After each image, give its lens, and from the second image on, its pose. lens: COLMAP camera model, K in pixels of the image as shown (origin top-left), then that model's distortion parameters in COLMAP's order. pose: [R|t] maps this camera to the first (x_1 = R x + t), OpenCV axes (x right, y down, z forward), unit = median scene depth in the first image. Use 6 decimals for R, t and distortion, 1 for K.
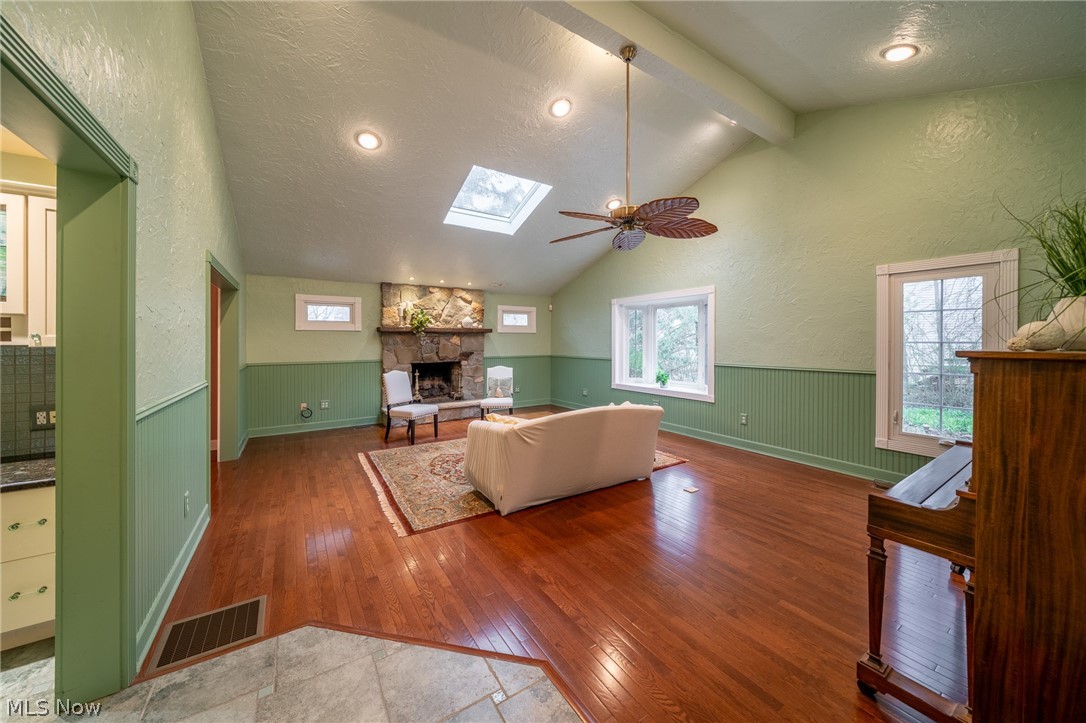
lens RADIAL K [[378.9, 0, 545.2], [0, 378.9, 339.0], [0, 0, 1]] dist [0.000035, -0.000054]
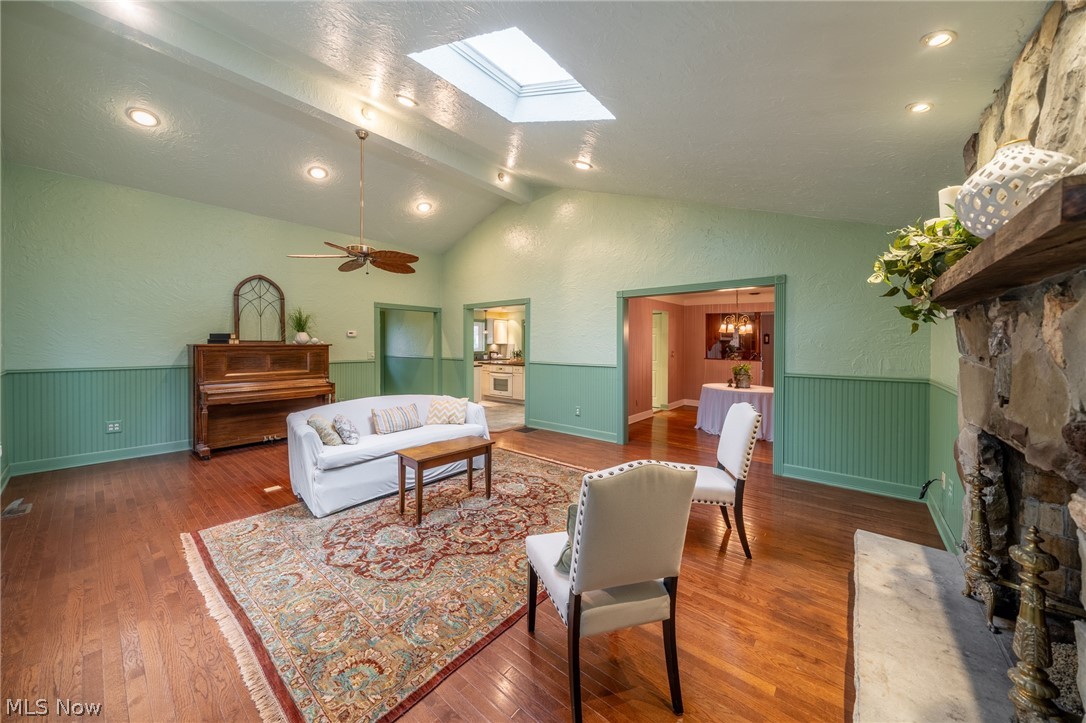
lens RADIAL K [[376.1, 0, 525.1], [0, 376.1, 349.9], [0, 0, 1]] dist [-0.000256, -0.000050]
pose [[-0.965237, 0.000982, -0.261374, -0.004449], [-0.002952, 0.999888, 0.014660, 0.006150], [0.261359, 0.014922, -0.965126, 1.203611]]
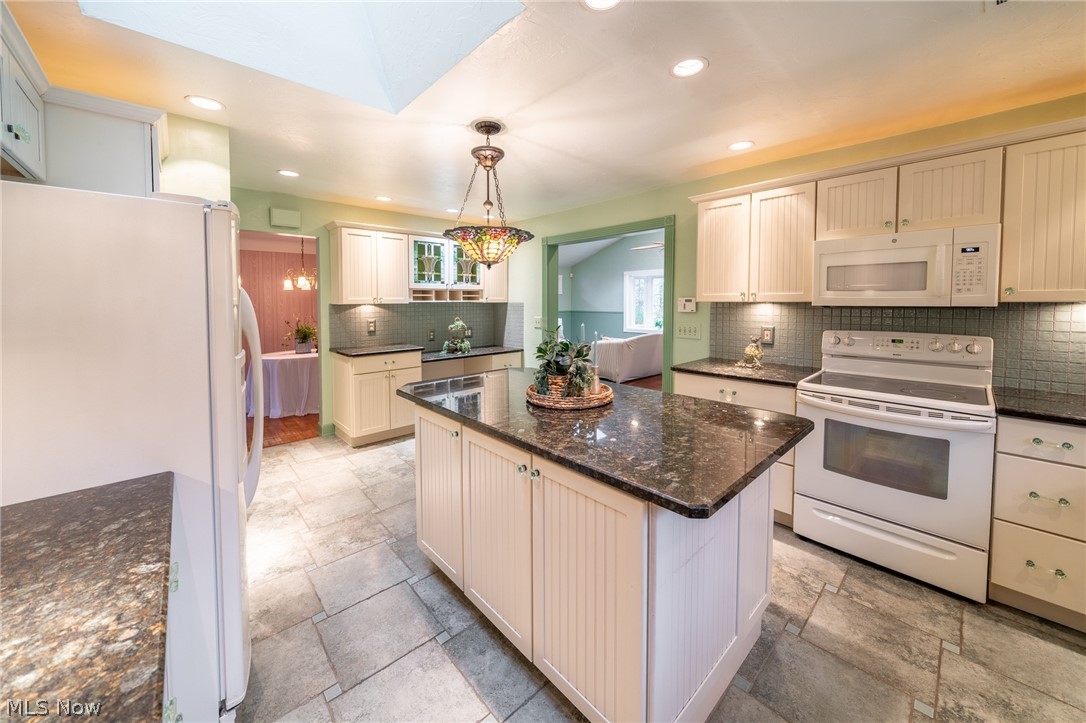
lens RADIAL K [[395.4, 0, 542.0], [0, 395.4, 327.5], [0, 0, 1]] dist [-0.001077, -0.000107]
pose [[0.986156, -0.016997, 0.164944, -0.422615], [0.005184, 0.997407, 0.071786, -0.000099], [-0.165737, -0.069937, 0.983687, -0.509739]]
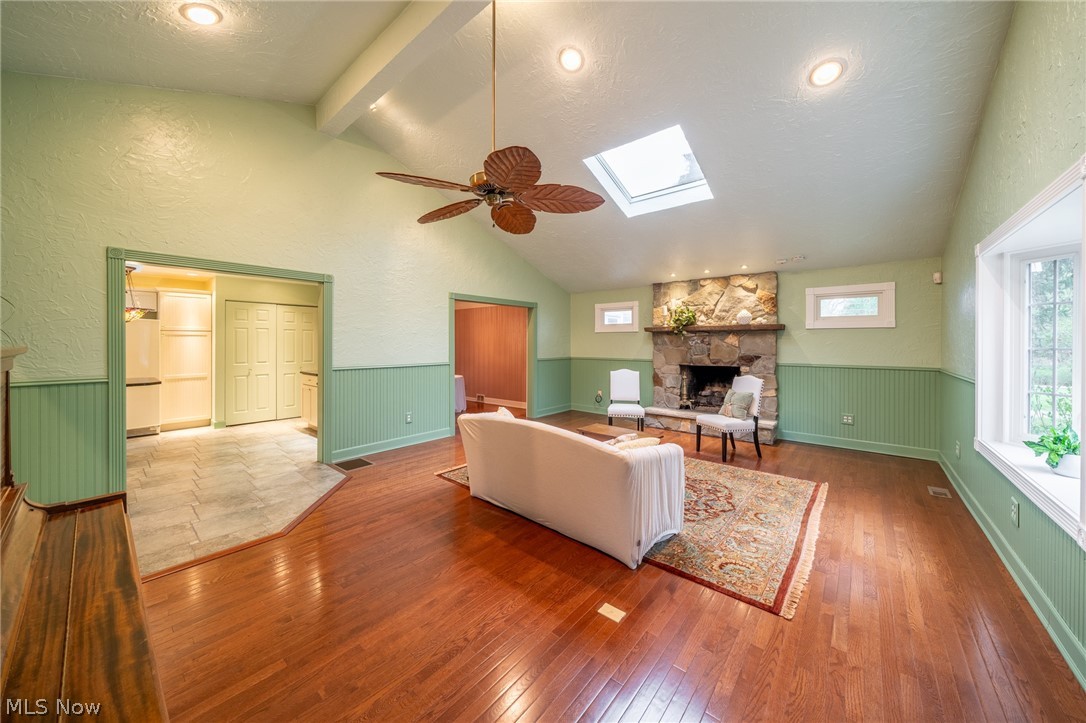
lens RADIAL K [[389.8, 0, 537.7], [0, 389.8, 343.1], [0, 0, 1]] dist [-0.007022, -0.000004]
pose [[0.270063, 0.004670, -0.962831, 0.500783], [0.002980, 0.999979, 0.005686, 0.003912], [0.962838, -0.004404, 0.270043, 0.419440]]
